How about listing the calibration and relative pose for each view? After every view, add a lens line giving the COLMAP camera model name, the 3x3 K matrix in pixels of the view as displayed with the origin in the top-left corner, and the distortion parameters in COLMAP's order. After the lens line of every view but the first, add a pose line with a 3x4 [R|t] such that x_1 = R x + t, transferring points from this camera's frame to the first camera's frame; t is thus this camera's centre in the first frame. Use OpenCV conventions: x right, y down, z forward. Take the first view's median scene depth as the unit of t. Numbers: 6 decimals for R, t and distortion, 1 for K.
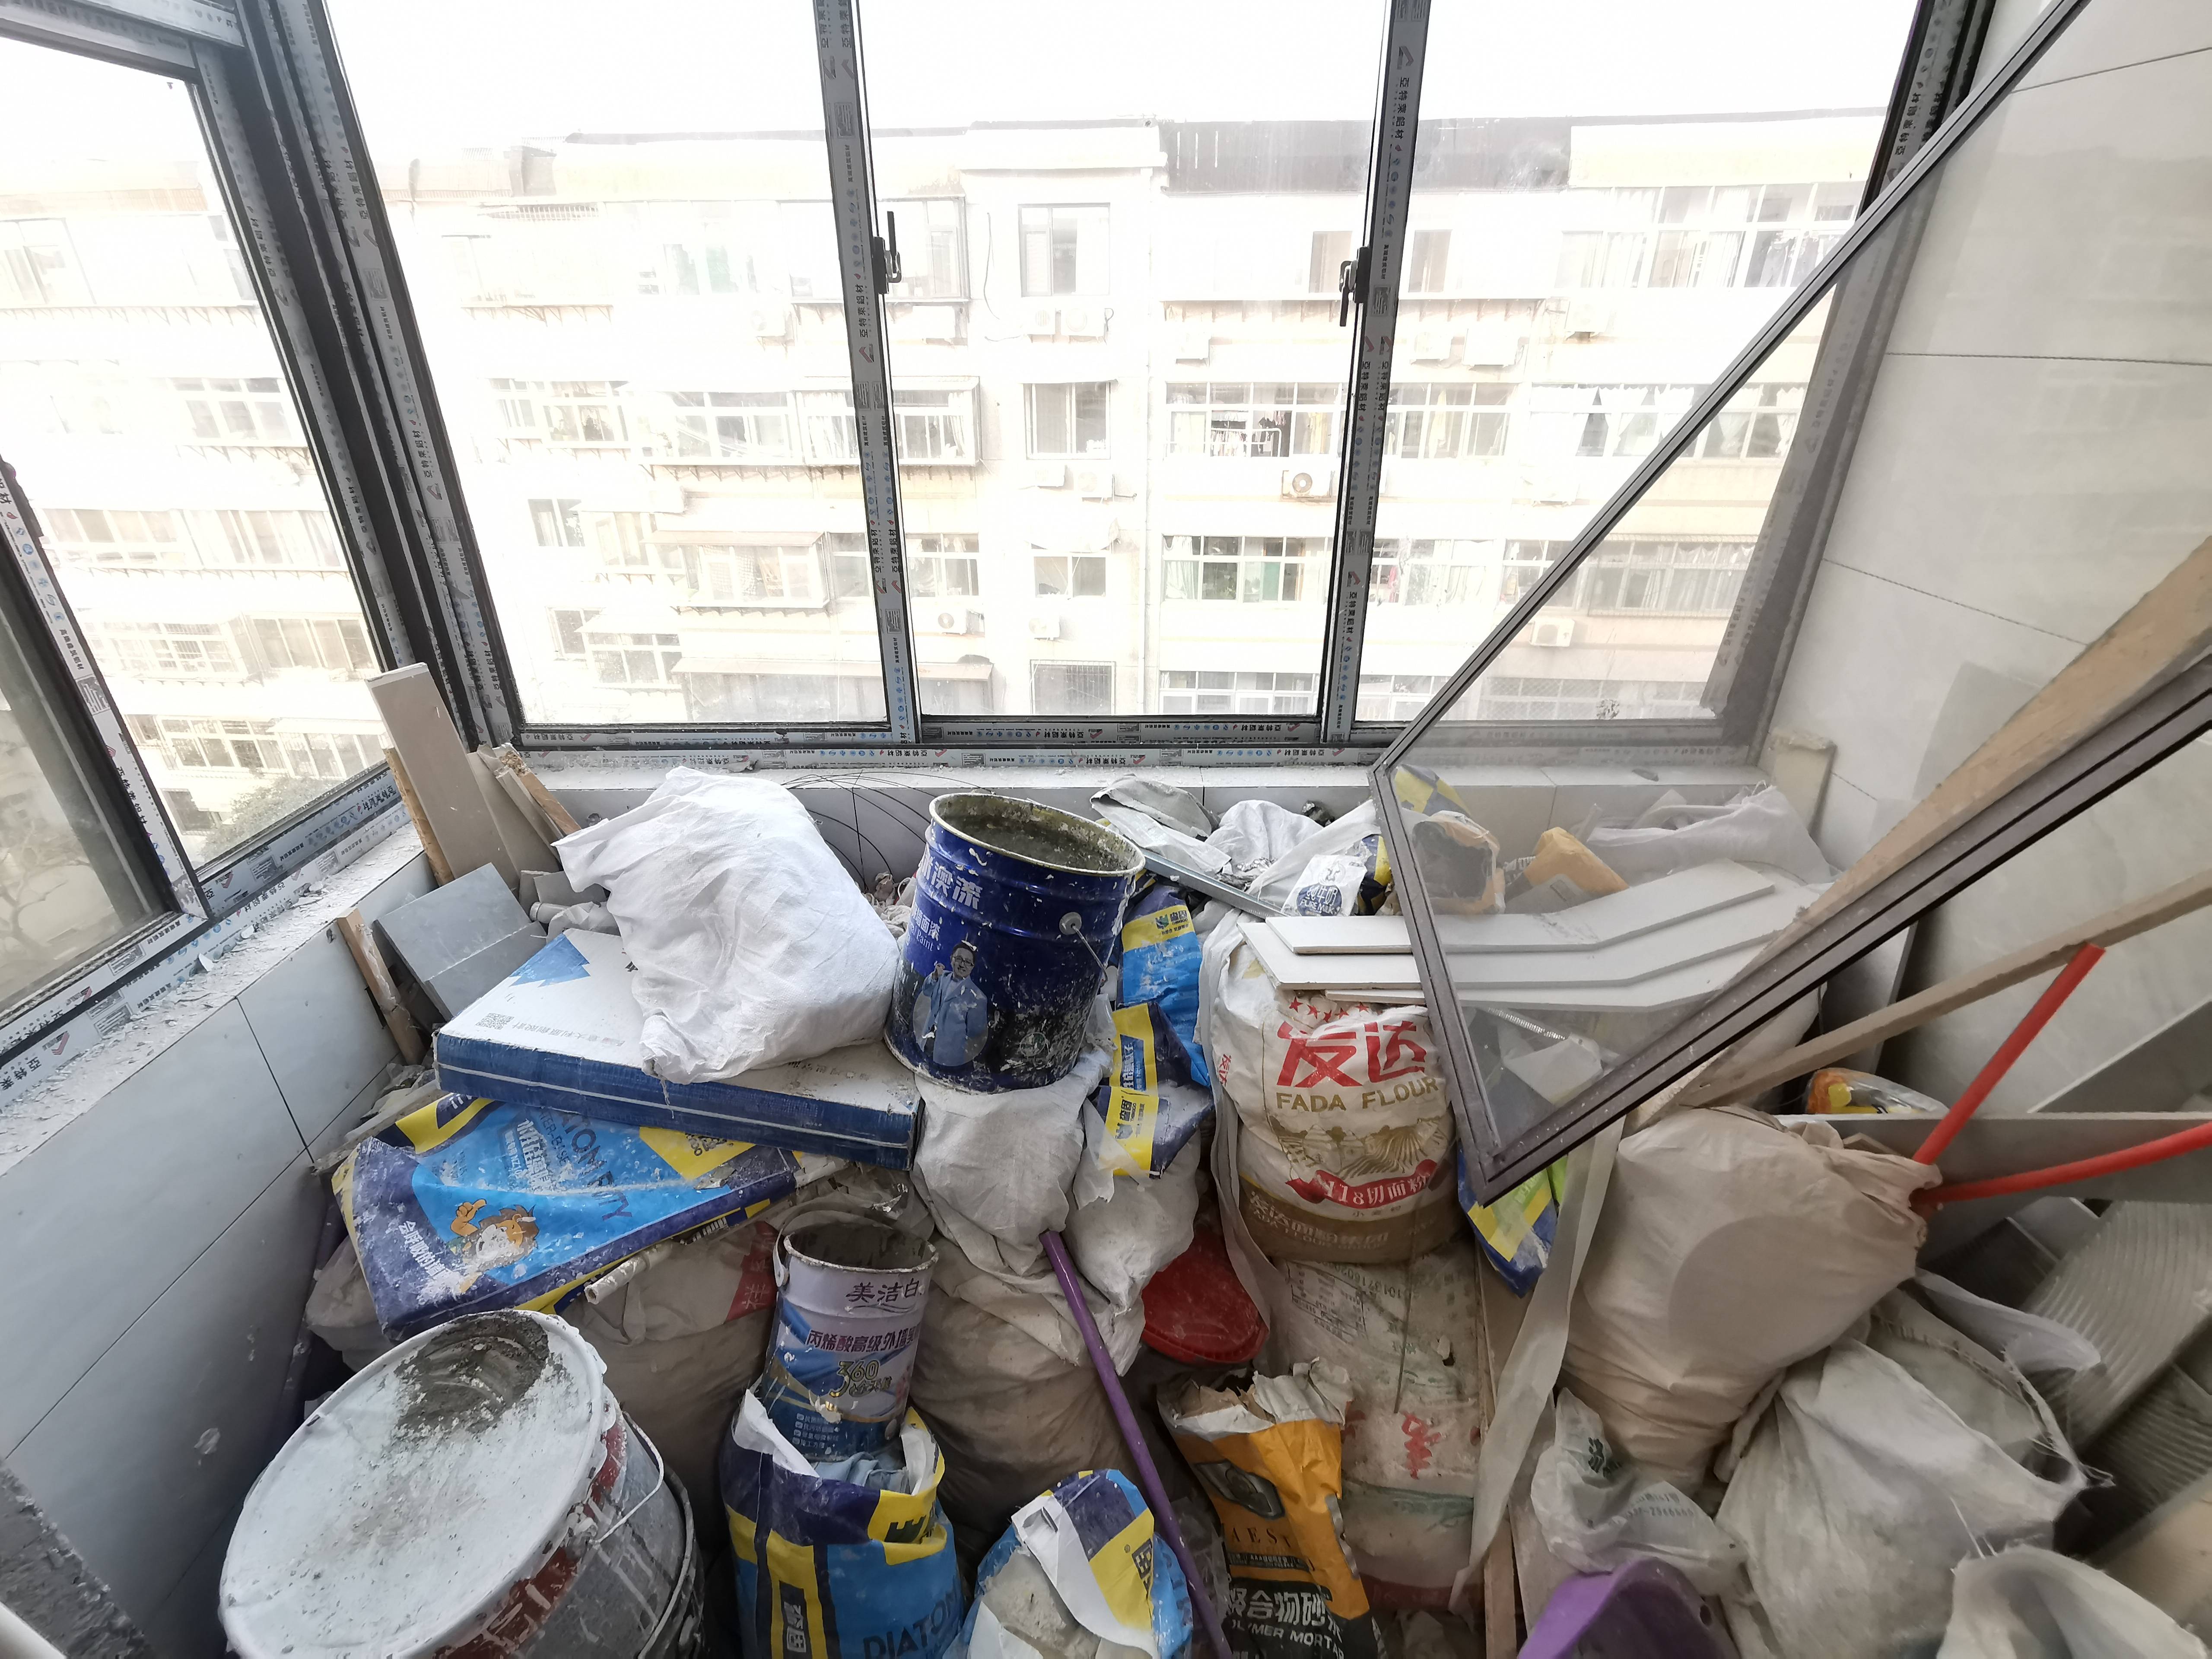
lens RADIAL K [[1017.7, 0, 1114.0], [0, 1017.7, 832.1], [0, 0, 1]] dist [0.000942, 0.000060]
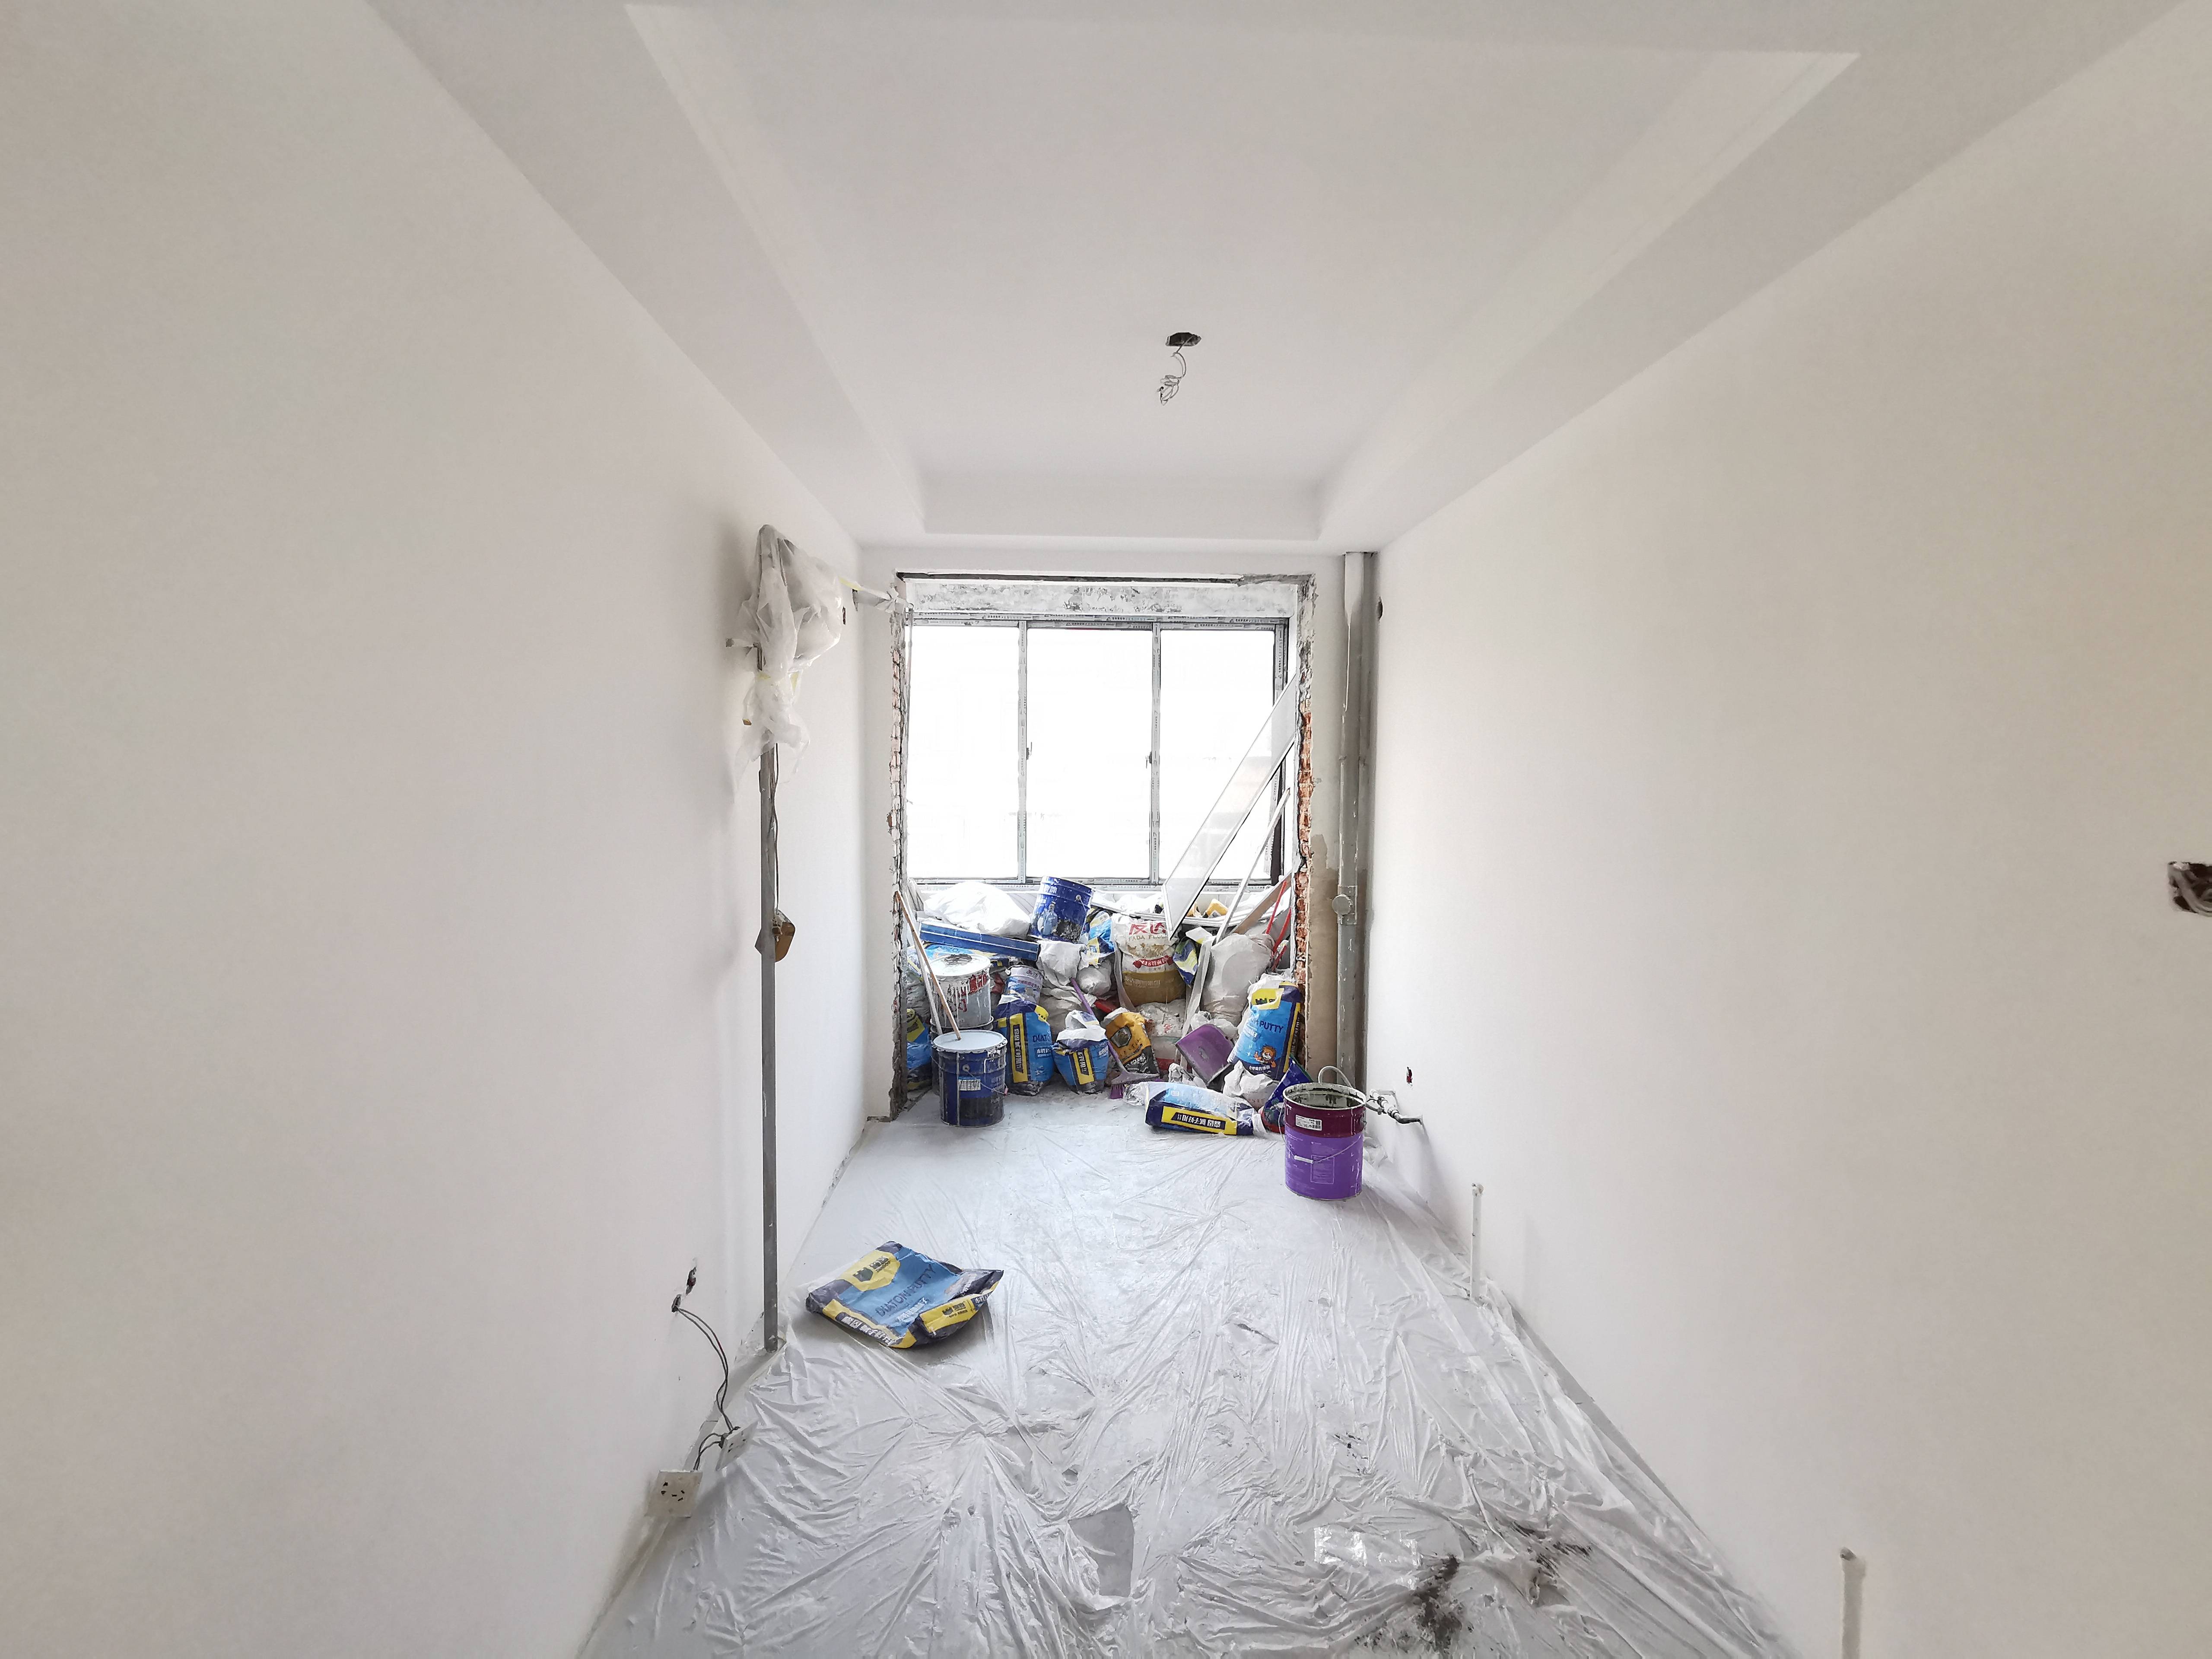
lens RADIAL K [[1017.7, 0, 1105.1], [0, 1017.7, 825.8], [0, 0, 1]] dist [0.000942, 0.000060]
pose [[0.999390, 0.005643, 0.034467, -0.074865], [0.008644, 0.916192, -0.400646, 1.433830], [-0.033839, 0.400700, 0.915584, -2.819315]]
